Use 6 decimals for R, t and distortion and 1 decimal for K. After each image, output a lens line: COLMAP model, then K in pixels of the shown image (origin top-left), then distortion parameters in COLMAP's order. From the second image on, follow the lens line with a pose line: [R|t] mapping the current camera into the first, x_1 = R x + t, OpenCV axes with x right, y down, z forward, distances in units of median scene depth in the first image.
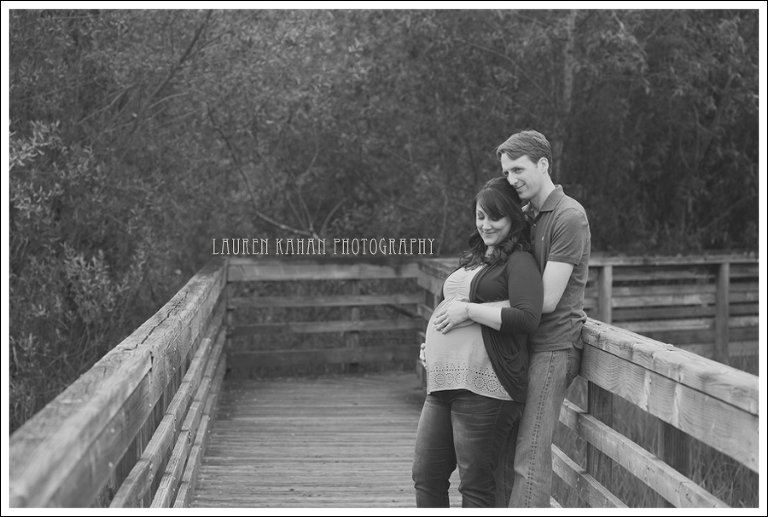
lens RADIAL K [[2334.9, 0, 381.6], [0, 2334.9, 260.3], [0, 0, 1]] dist [0.743303, 0.000000]
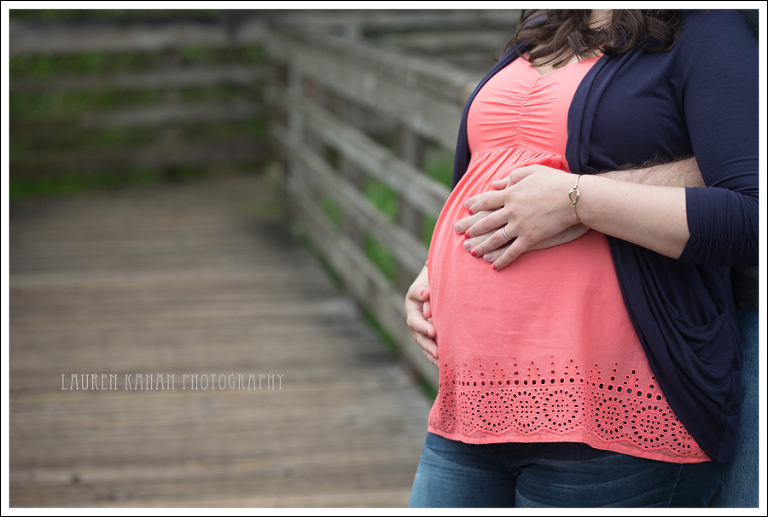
lens RADIAL K [[2334.9, 0, 377.3], [0, 2334.9, 258.3], [0, 0, 1]] dist [0.743303, 0.000000]
pose [[0.996426, -0.029385, 0.079196, -0.008494], [0.020907, 0.994166, 0.105817, -0.002744], [-0.081844, -0.103783, 0.991227, 0.347666]]
